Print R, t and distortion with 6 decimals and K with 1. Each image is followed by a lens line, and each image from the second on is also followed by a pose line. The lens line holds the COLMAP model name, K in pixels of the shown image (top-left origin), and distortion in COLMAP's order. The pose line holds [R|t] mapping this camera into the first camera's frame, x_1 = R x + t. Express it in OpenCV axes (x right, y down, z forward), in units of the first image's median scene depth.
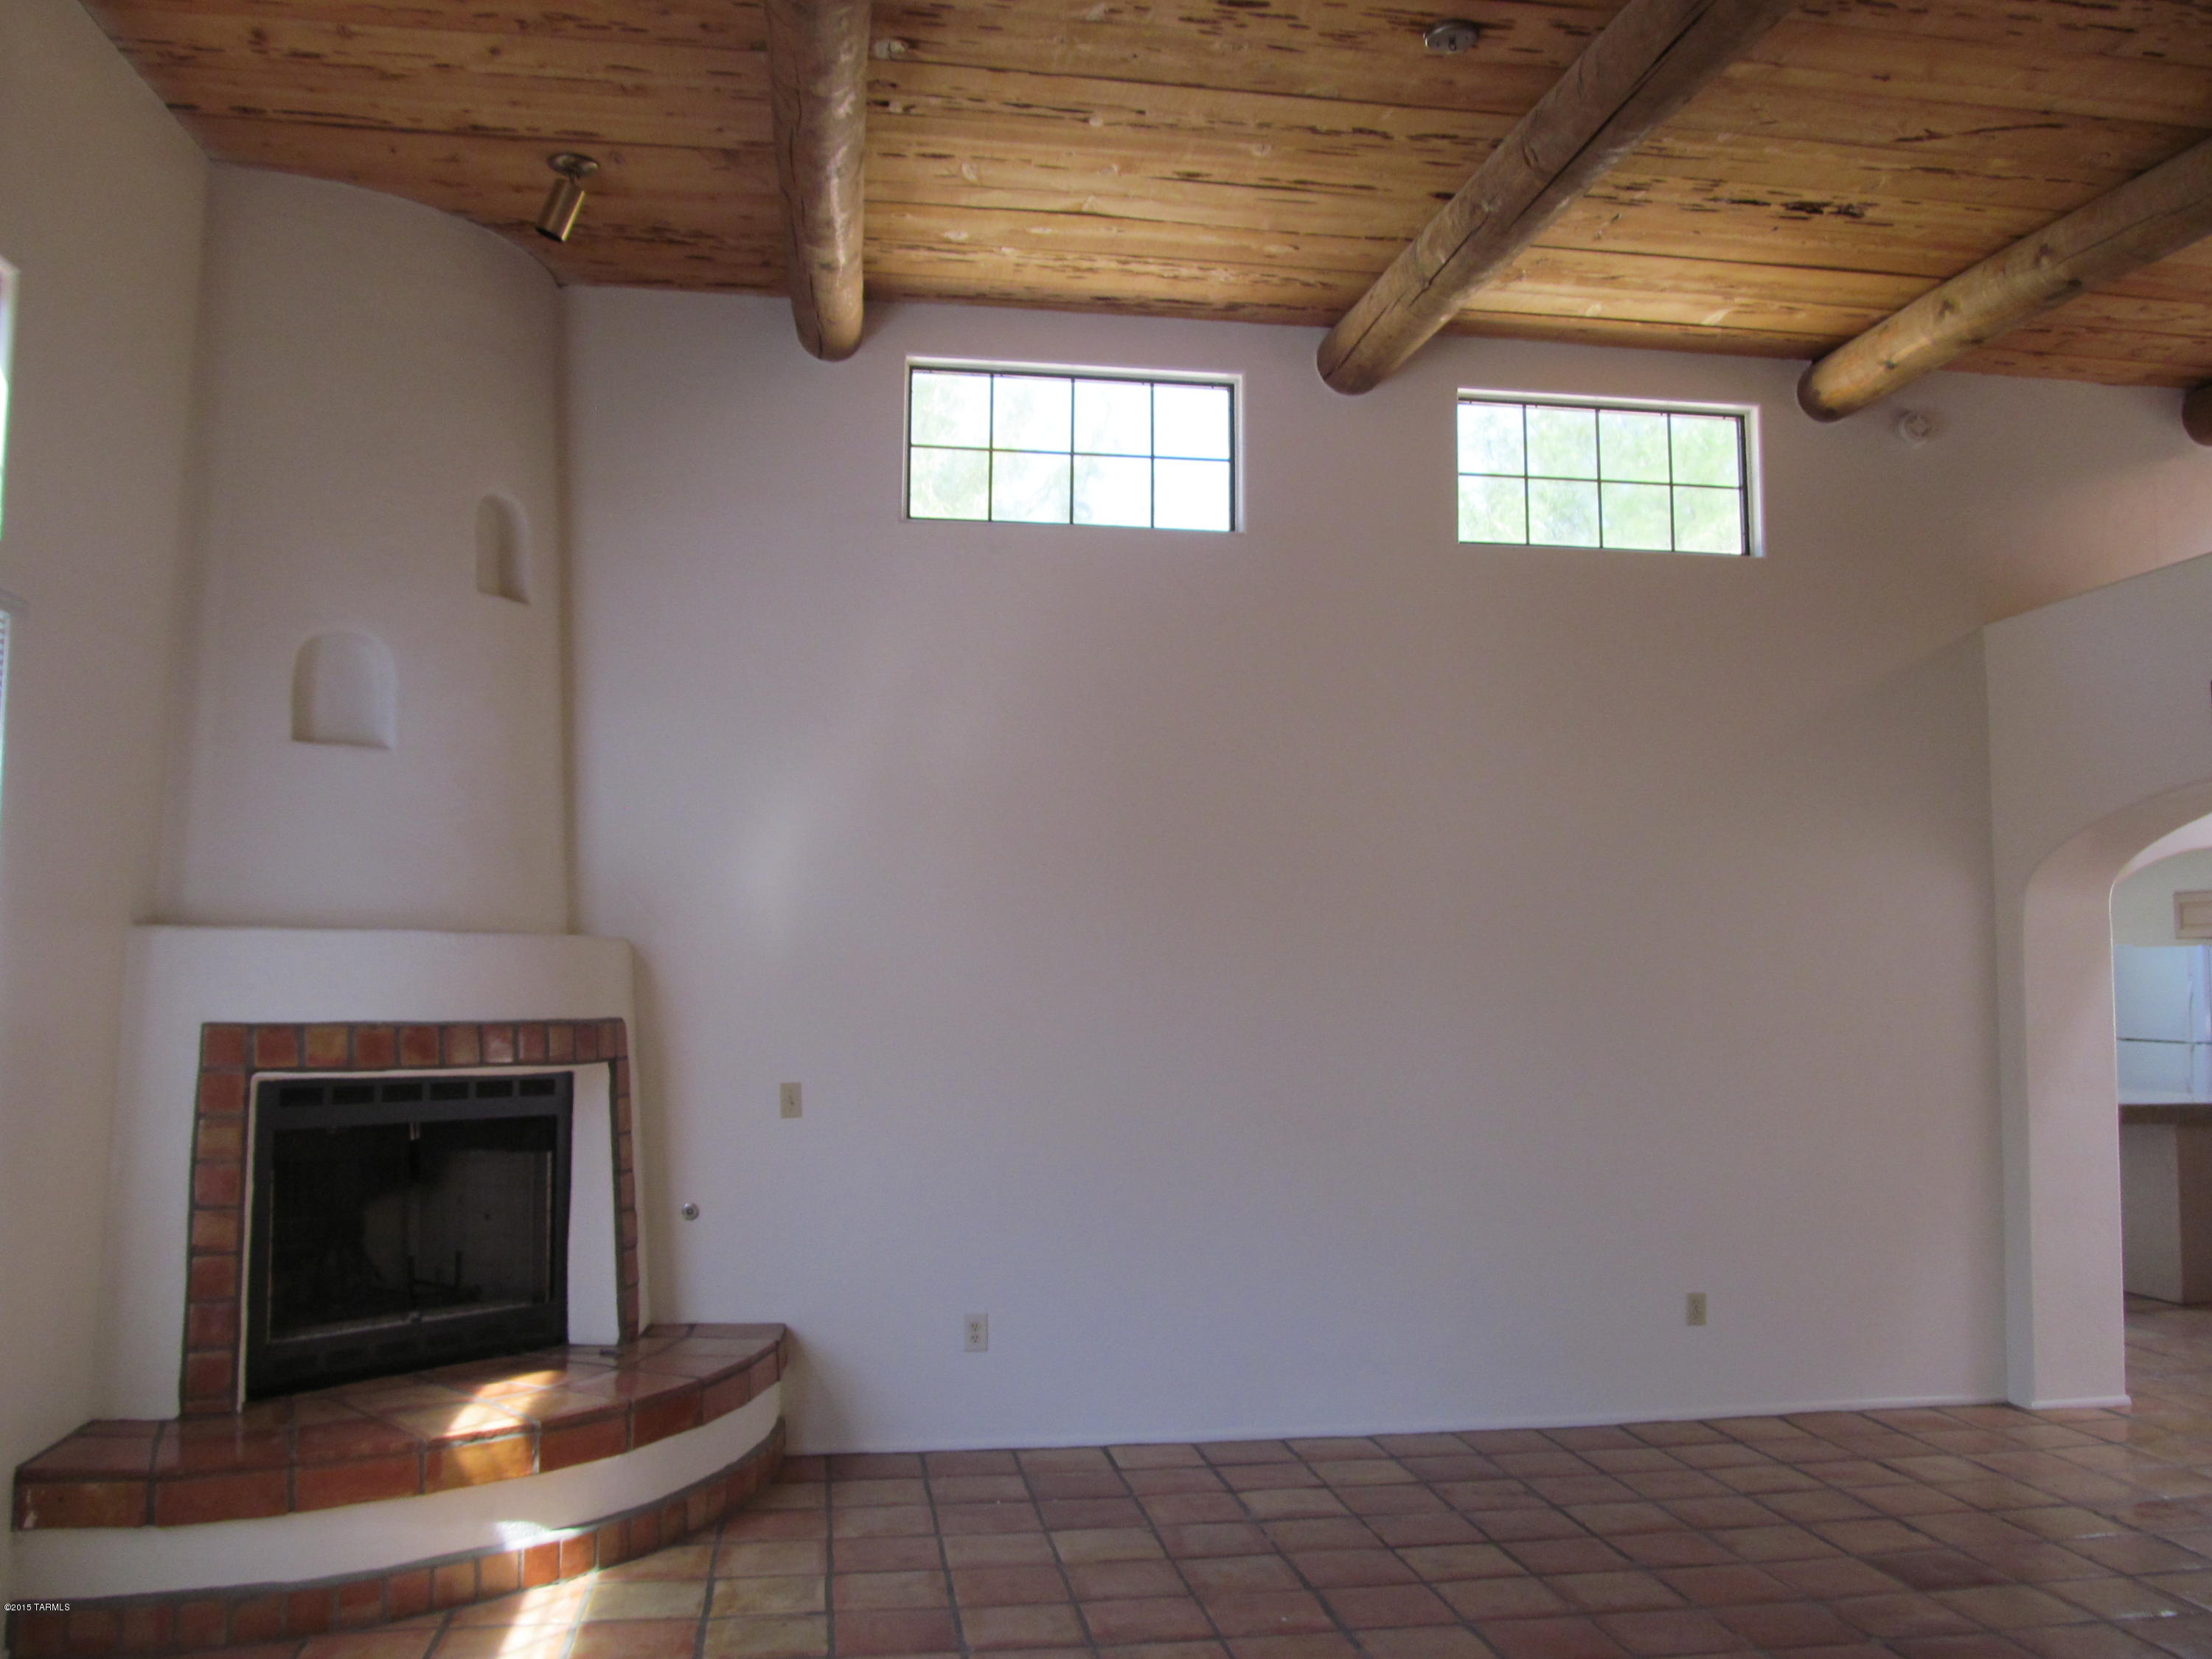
lens RADIAL K [[1822.0, 0, 1110.0], [0, 1822.0, 825.3], [0, 0, 1]] dist [-0.065190, 0.023854]
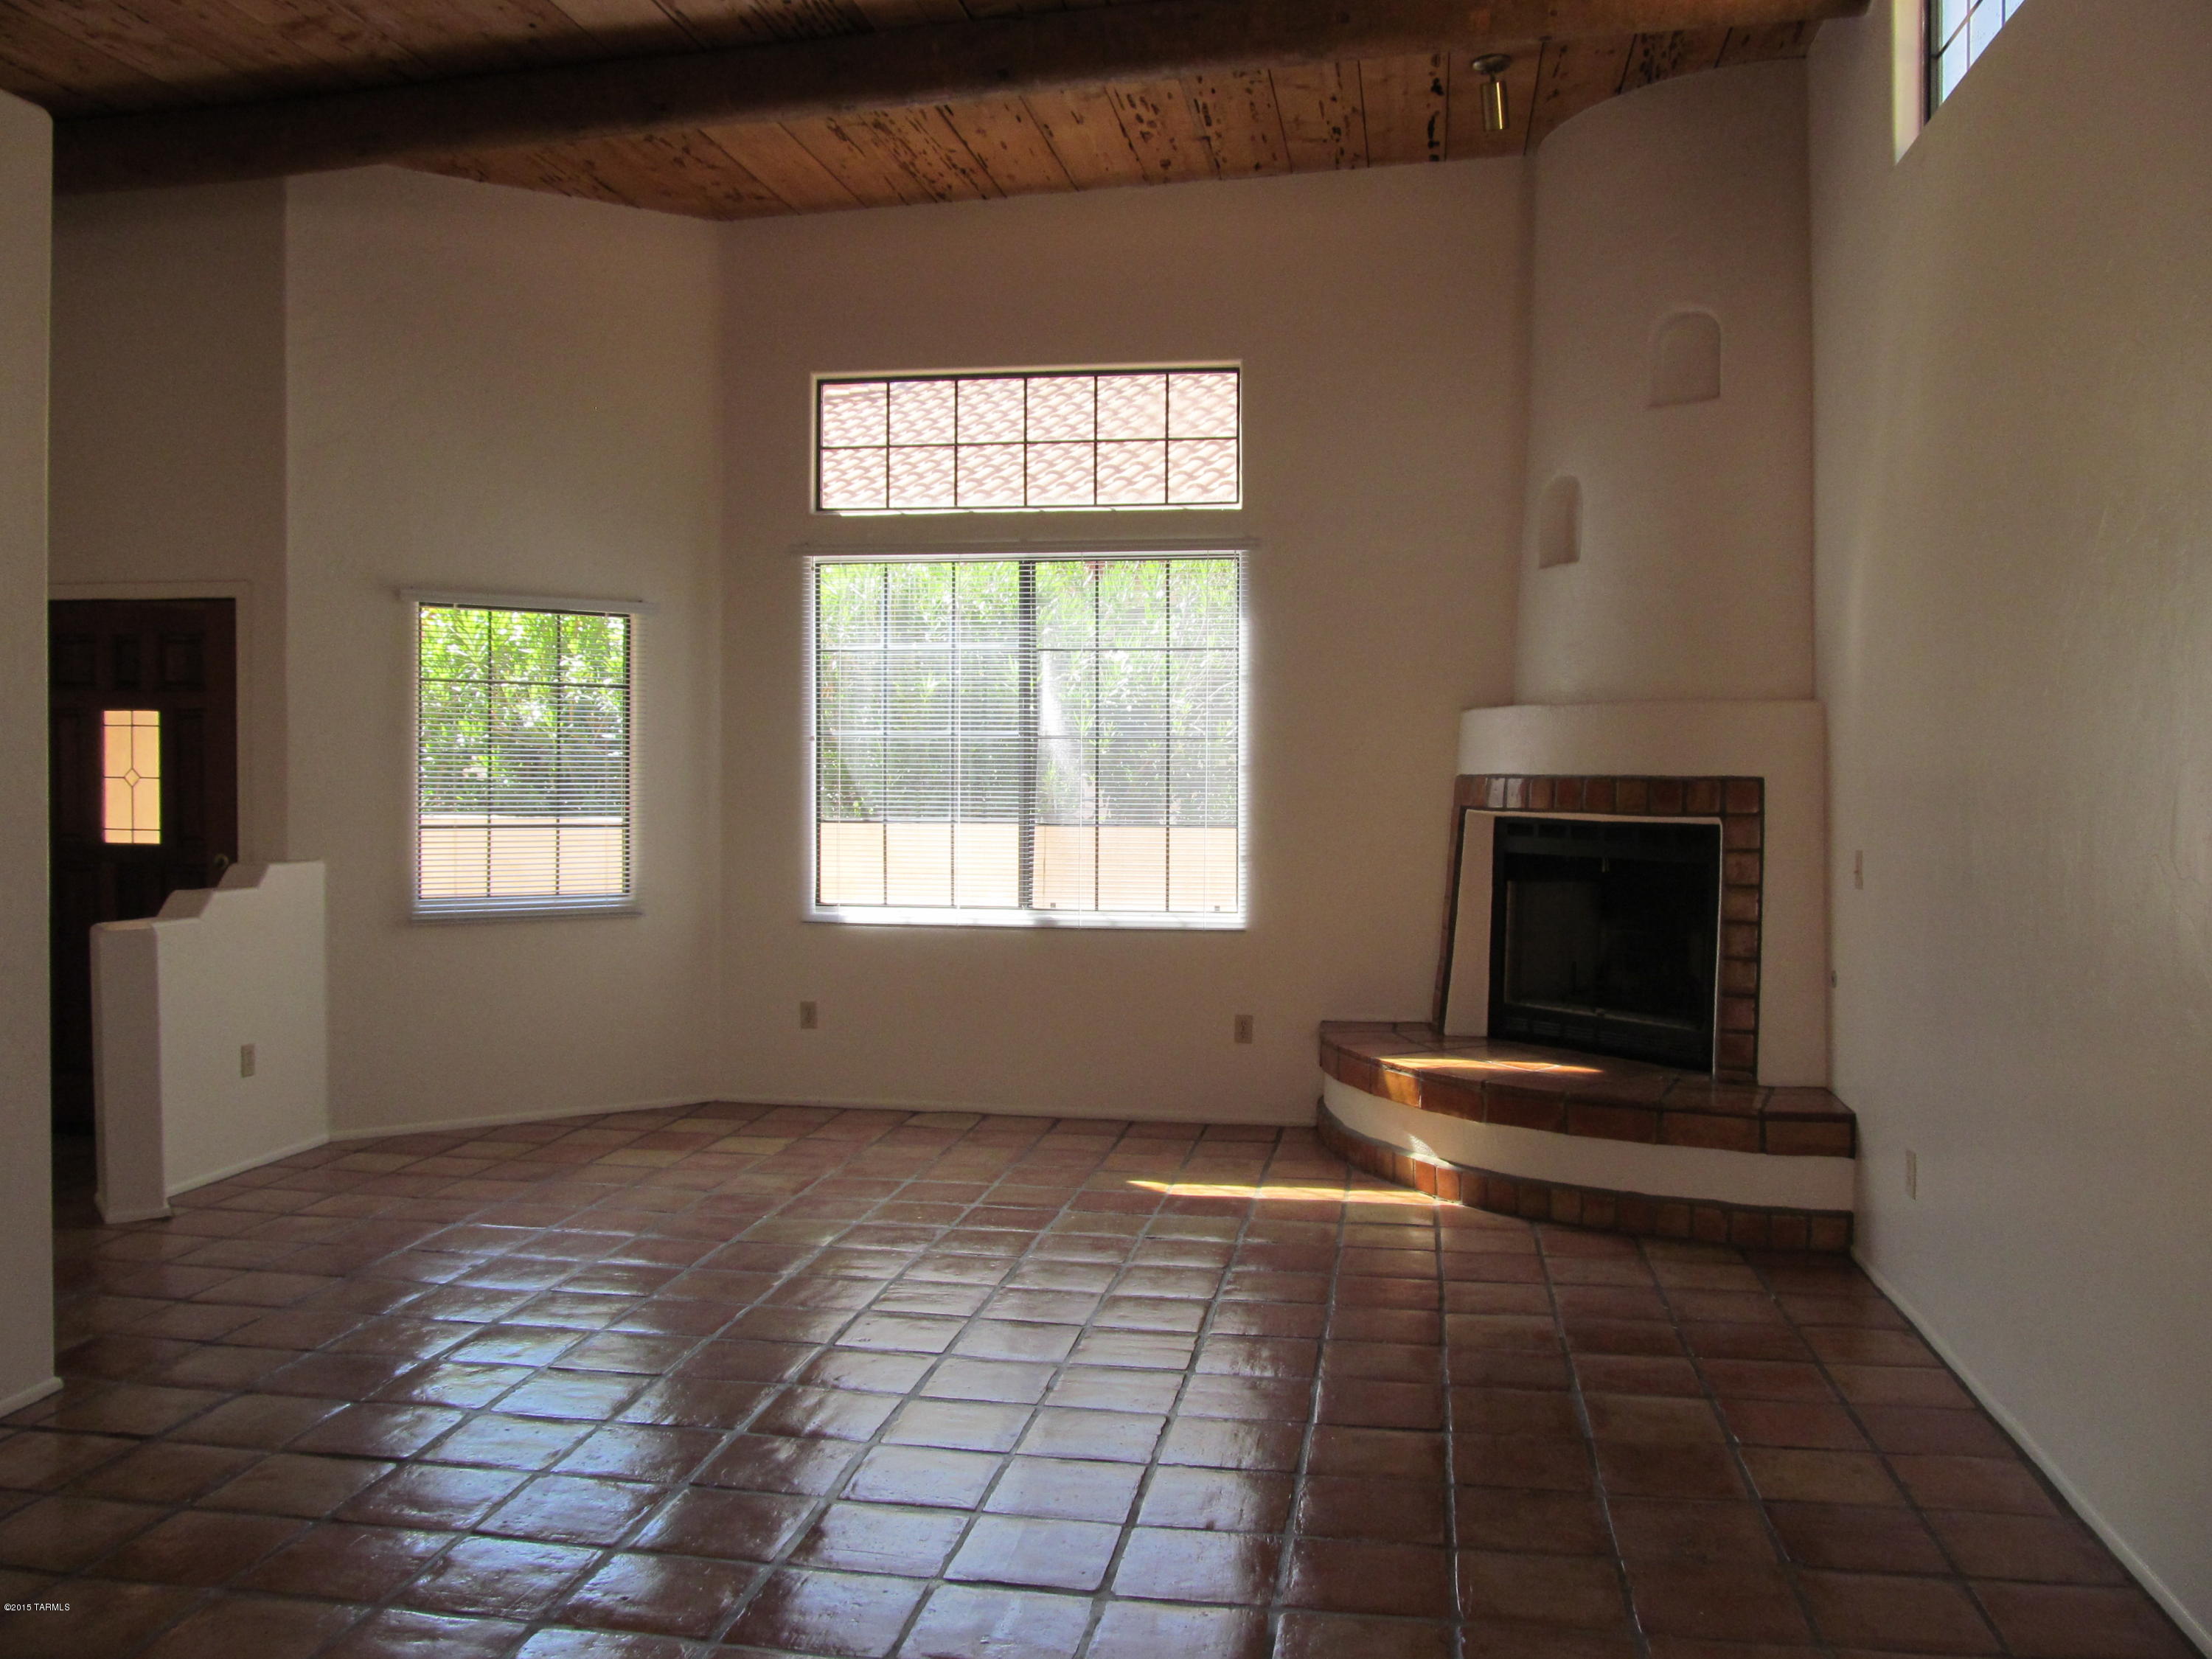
lens RADIAL K [[1822.0, 0, 1105.6], [0, 1822.0, 828.1], [0, 0, 1]] dist [-0.065190, 0.023854]
pose [[-0.326557, 0.024916, -0.944849, 0.990701], [0.078662, 0.996901, -0.000898, 0.130118], [0.941899, -0.074617, -0.327505, 1.190169]]
